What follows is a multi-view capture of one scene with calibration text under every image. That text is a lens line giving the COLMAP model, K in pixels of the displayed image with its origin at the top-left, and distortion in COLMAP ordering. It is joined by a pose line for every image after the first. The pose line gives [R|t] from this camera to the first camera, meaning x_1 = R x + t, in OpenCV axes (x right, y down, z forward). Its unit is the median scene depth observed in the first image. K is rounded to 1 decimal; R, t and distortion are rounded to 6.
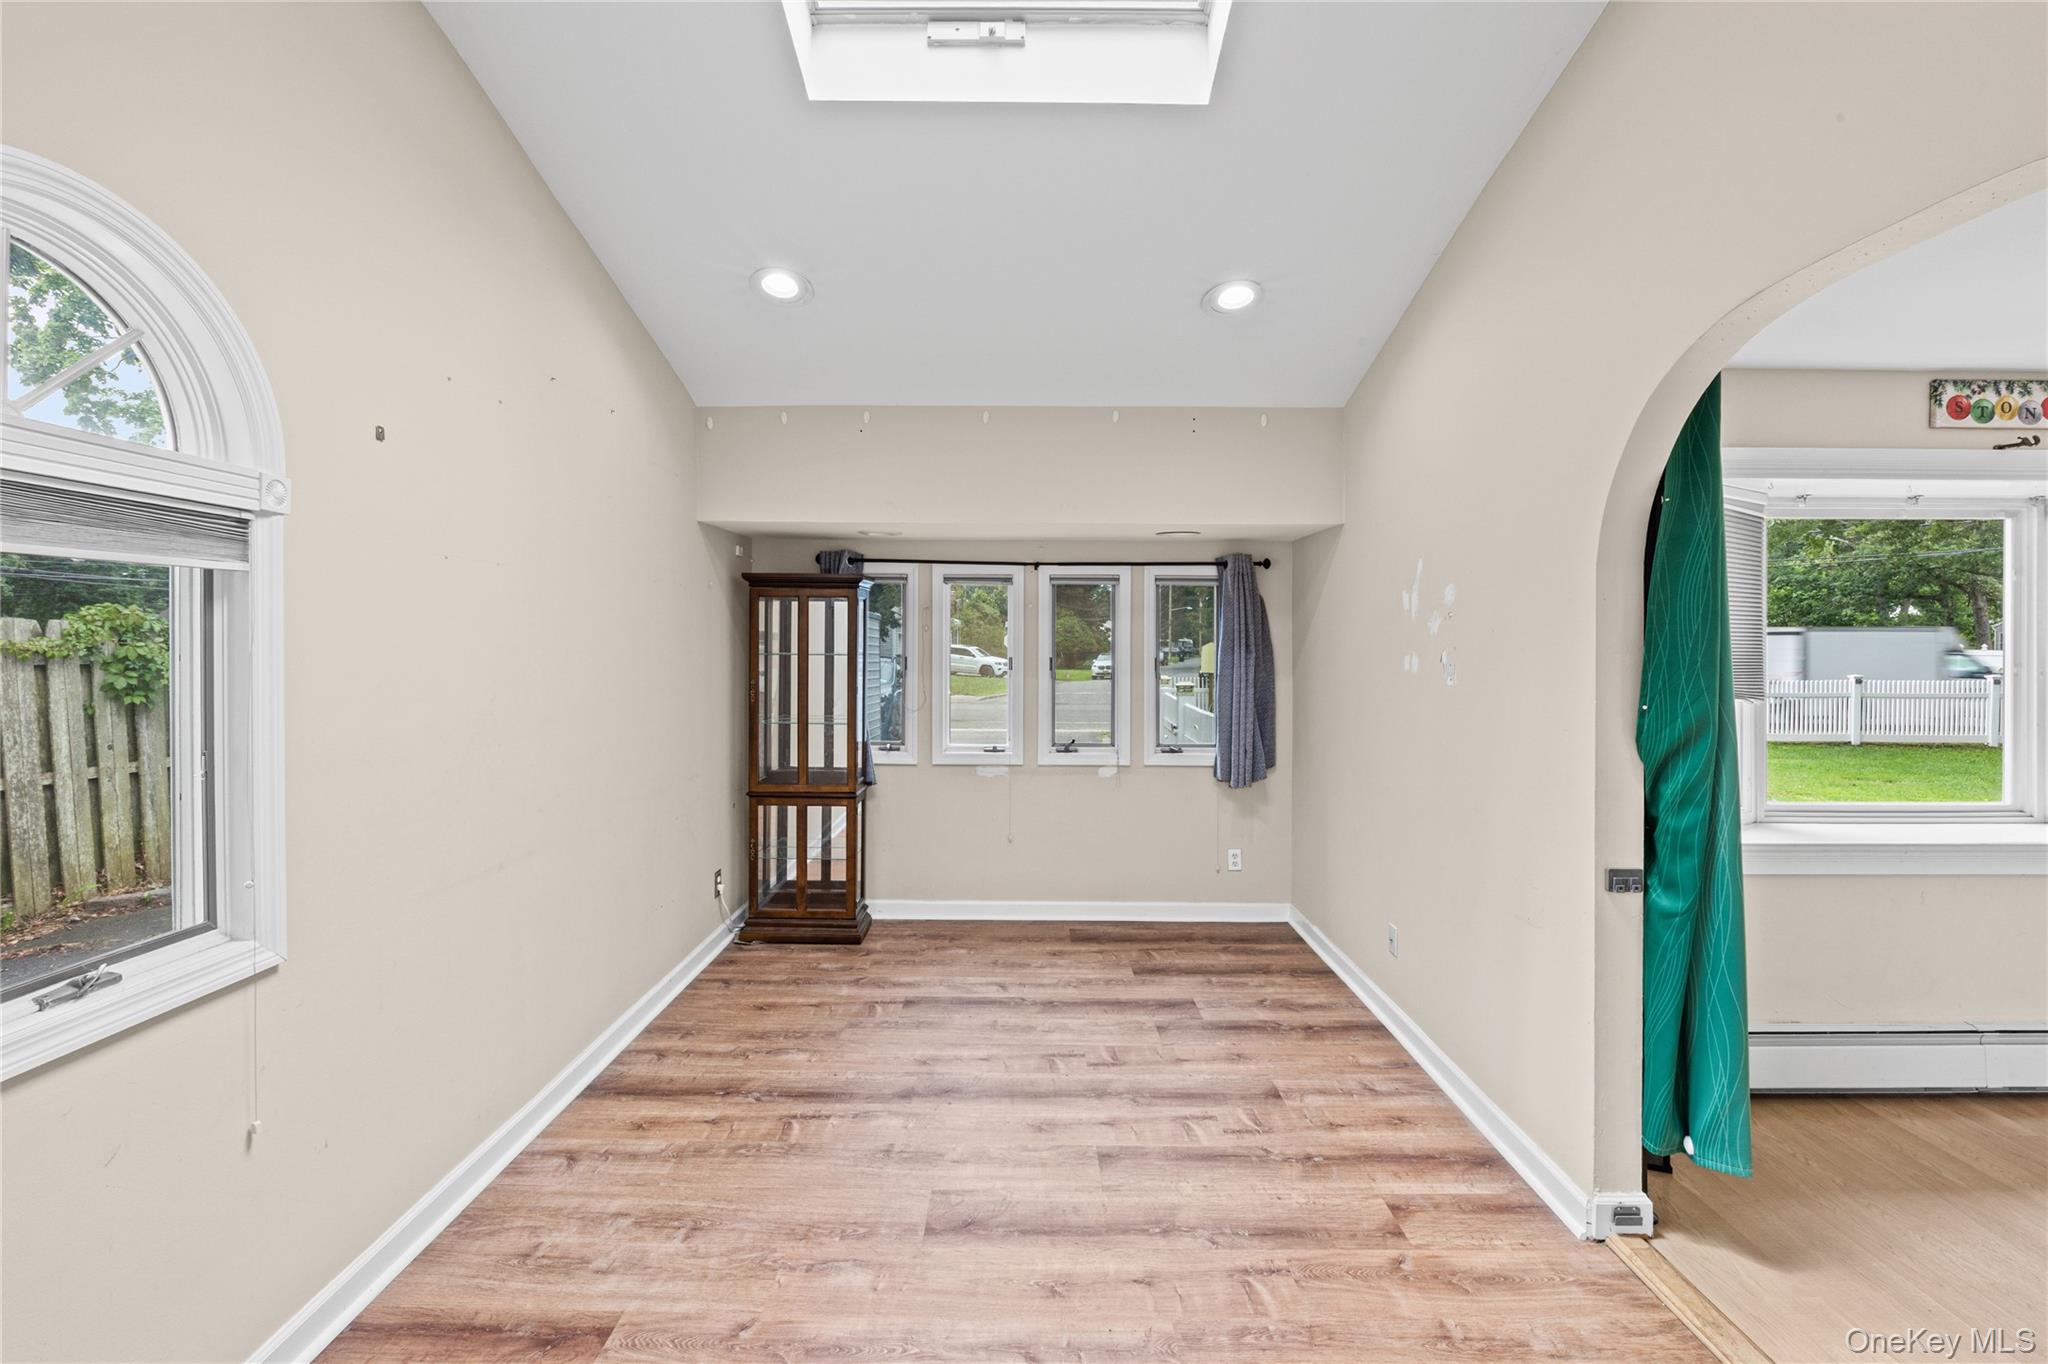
lens RADIAL K [[864.2, 0, 1028.0], [0, 864.2, 656.4], [0, 0, 1]] dist [-0.017808, -0.000028]
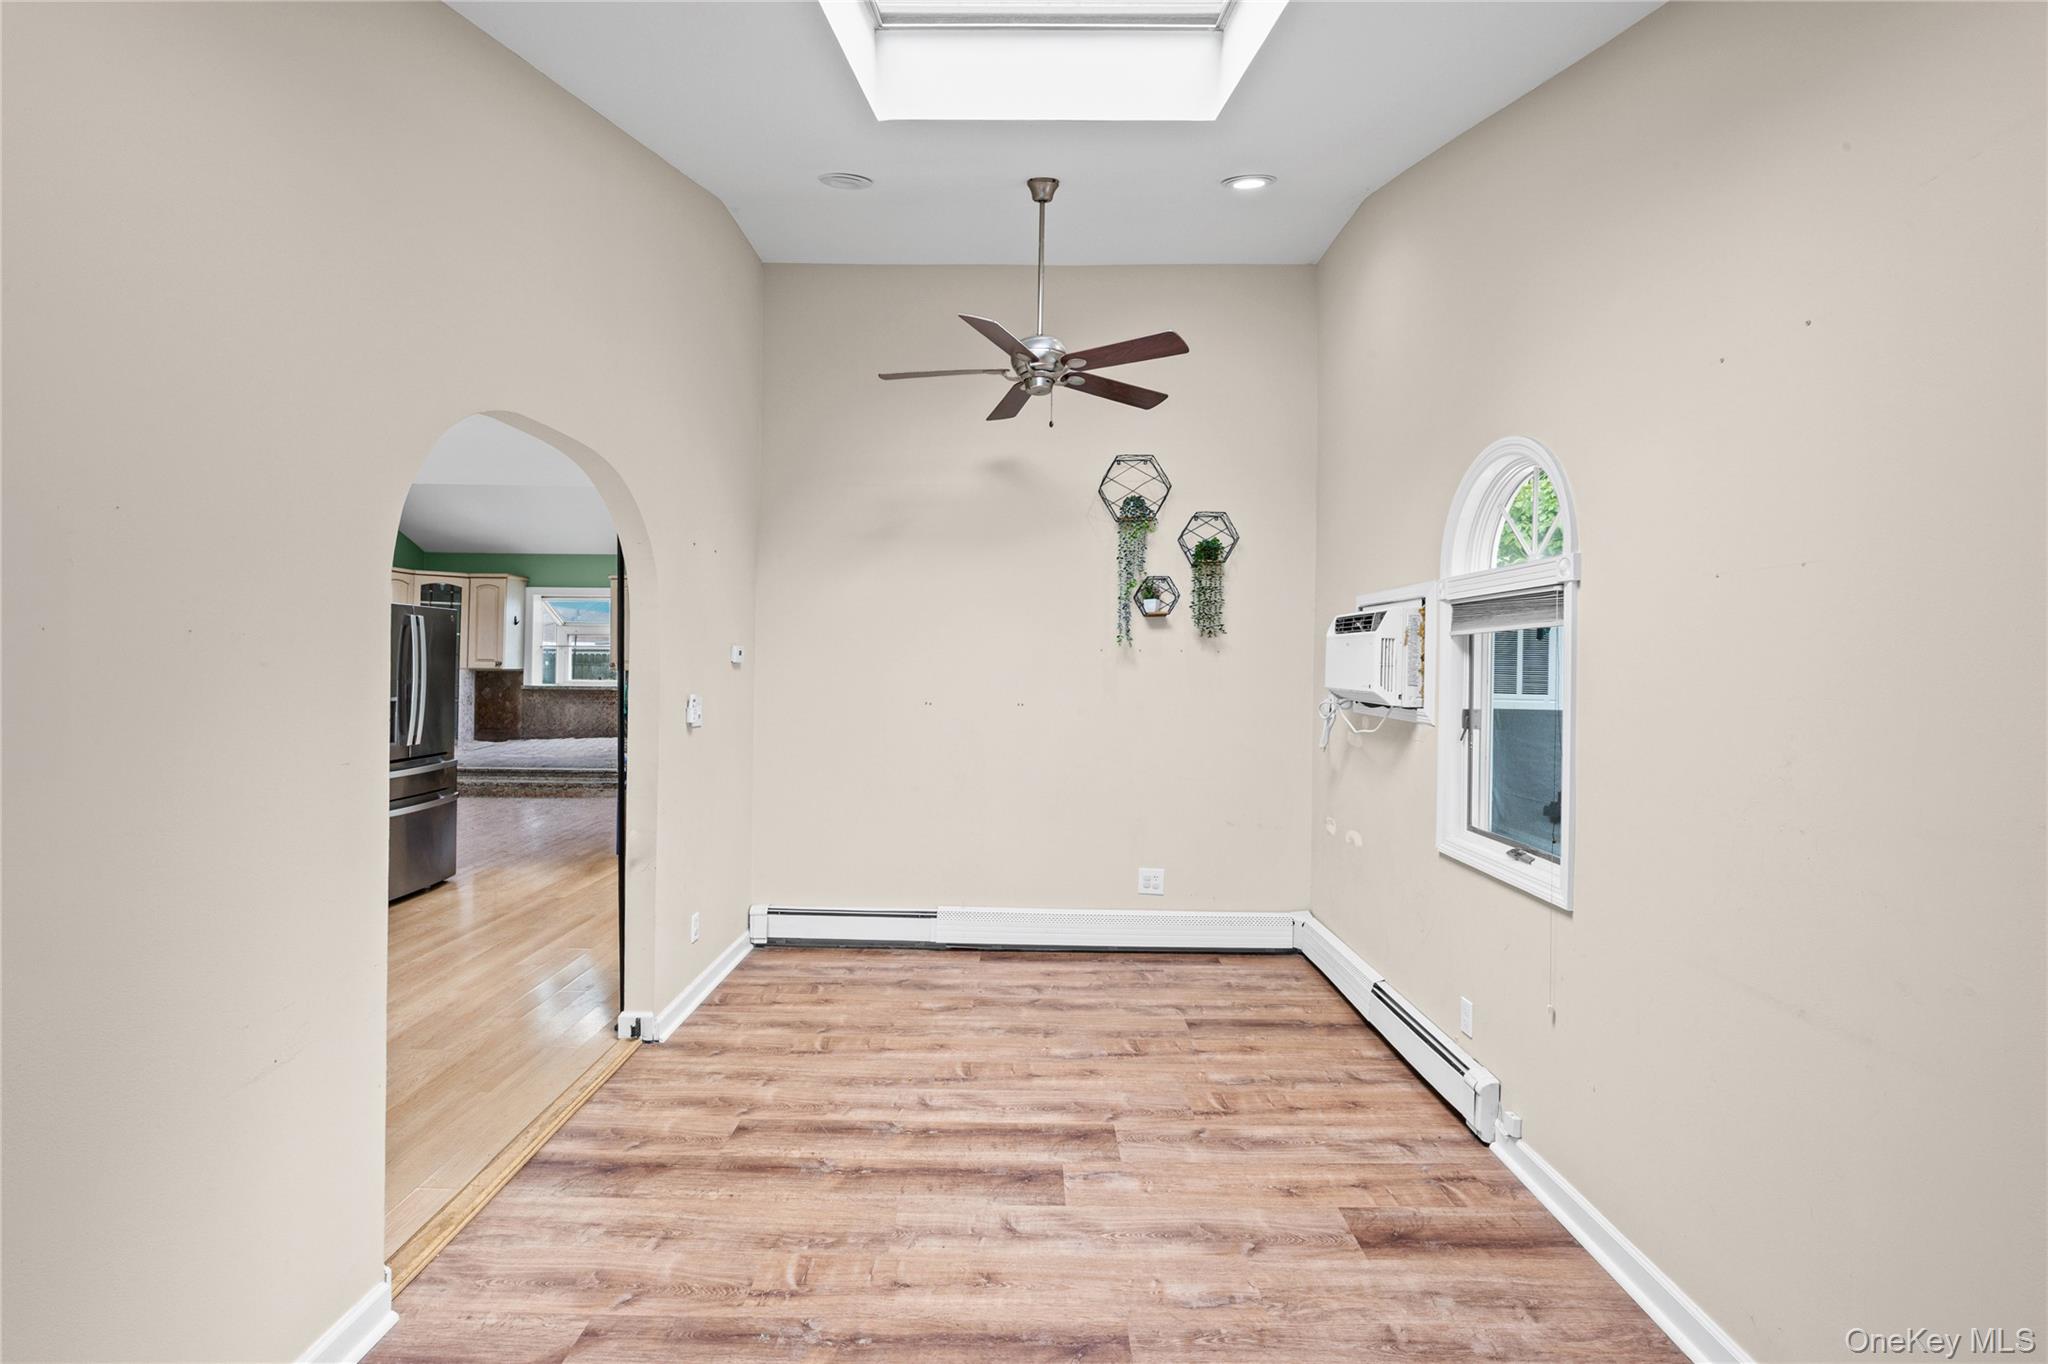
lens RADIAL K [[880.0, 0, 1018.8], [0, 880.0, 656.3], [0, 0, 1]] dist [-0.027181, 0.000544]
pose [[-0.999818, -0.016092, 0.010245, -0.003282], [-0.016038, 0.999857, 0.005353, -0.017690], [-0.010329, 0.005187, -0.999933, 1.083099]]
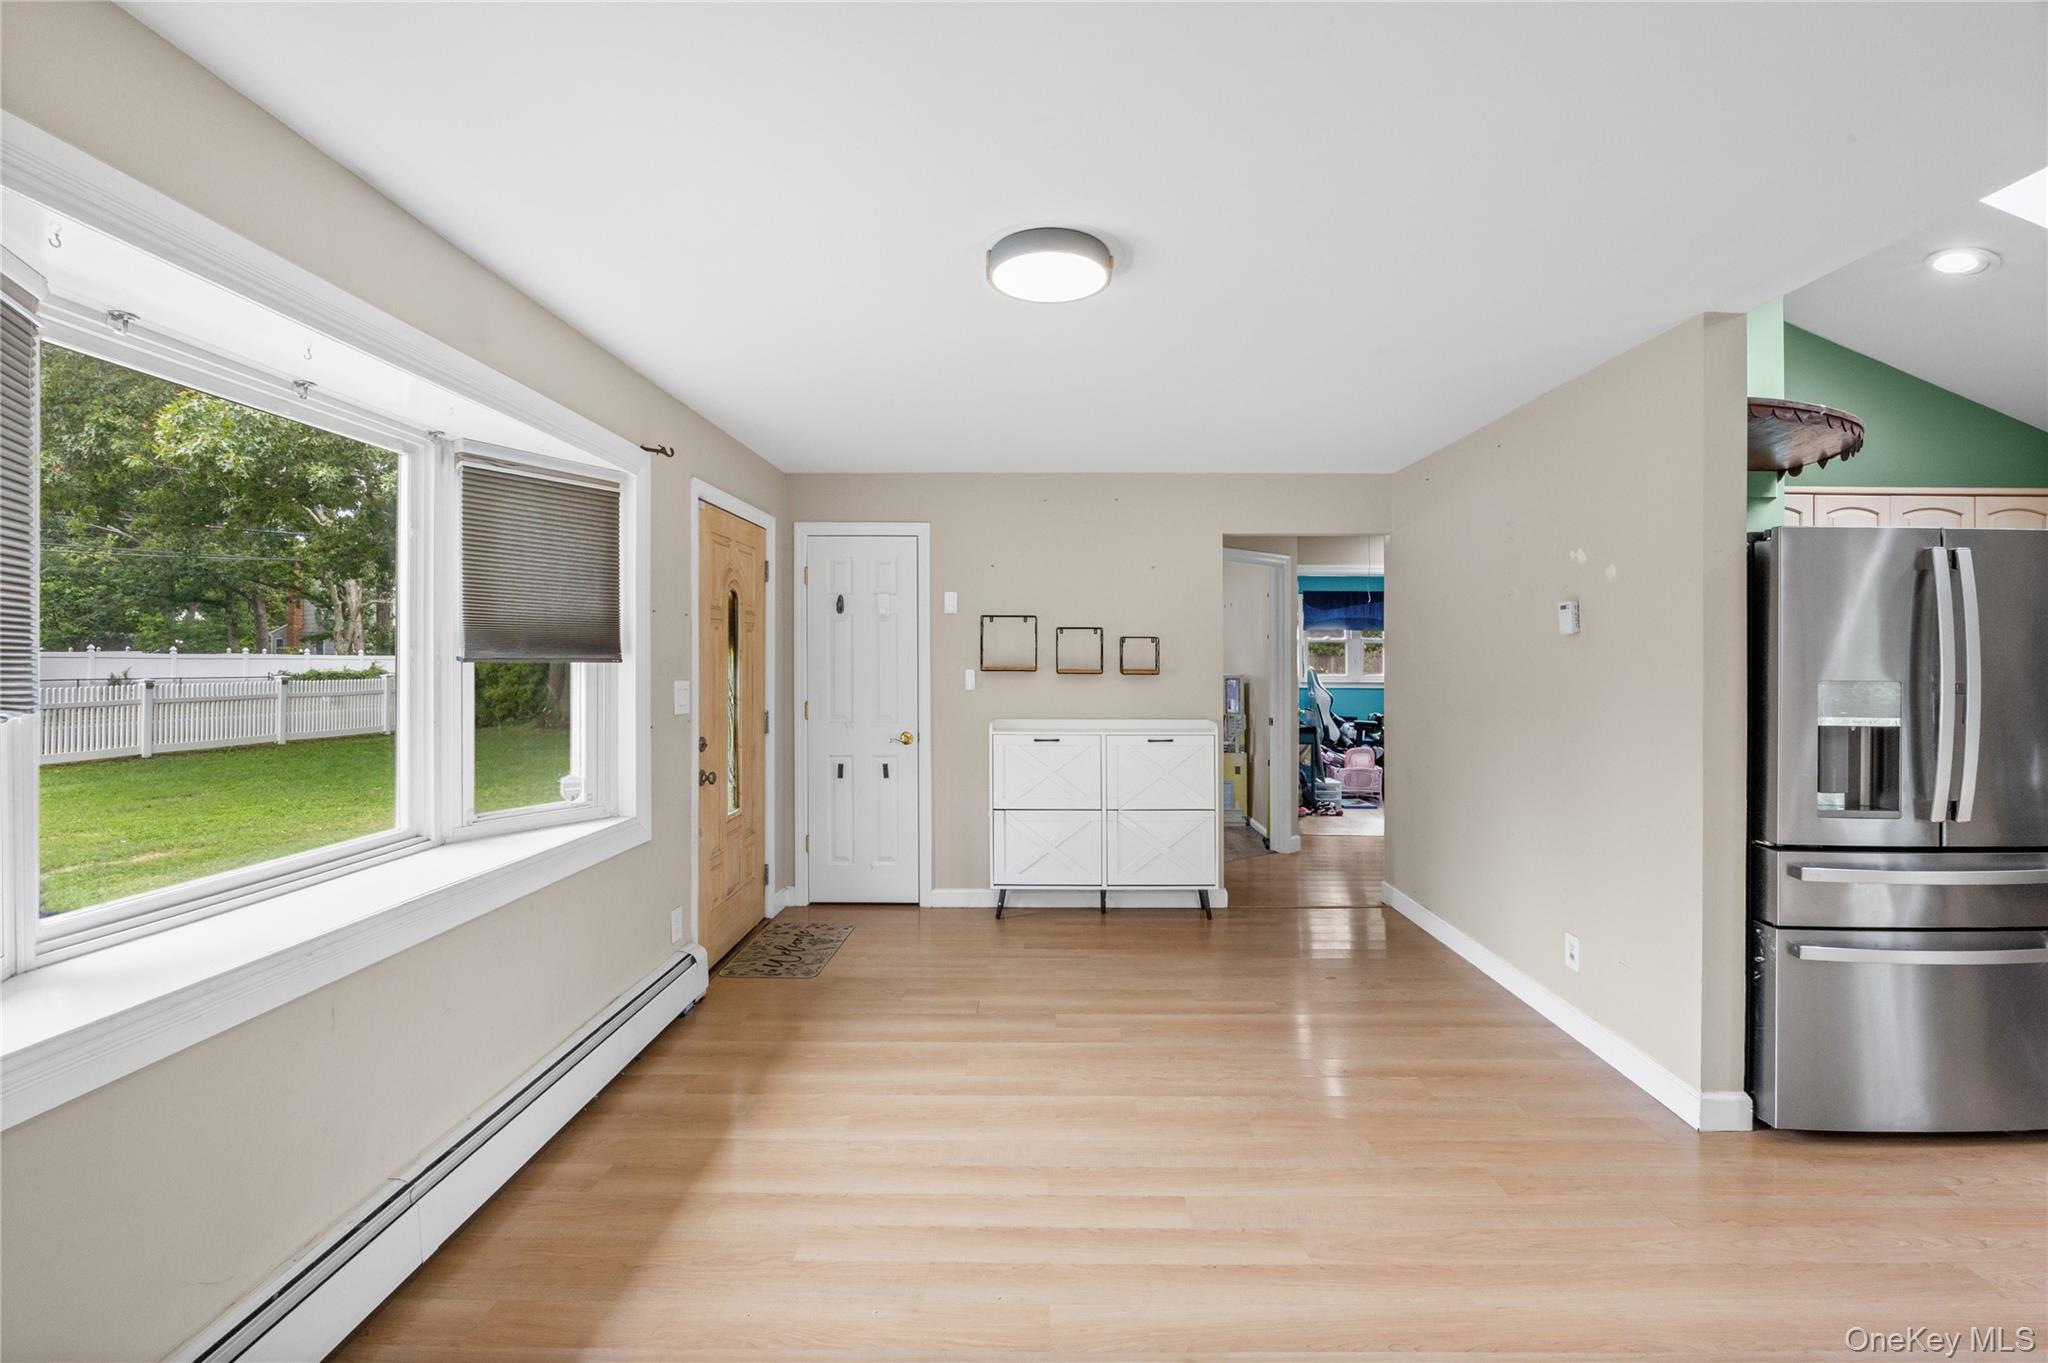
lens RADIAL K [[886.1, 0, 1032.8], [0, 886.1, 644.6], [0, 0, 1]] dist [-0.001052, -0.003951]
pose [[0.005612, 0.012638, 0.999904, 0.320442], [0.005988, 0.999902, -0.012672, 0.020496], [-0.999966, 0.006058, 0.005536, 0.373806]]
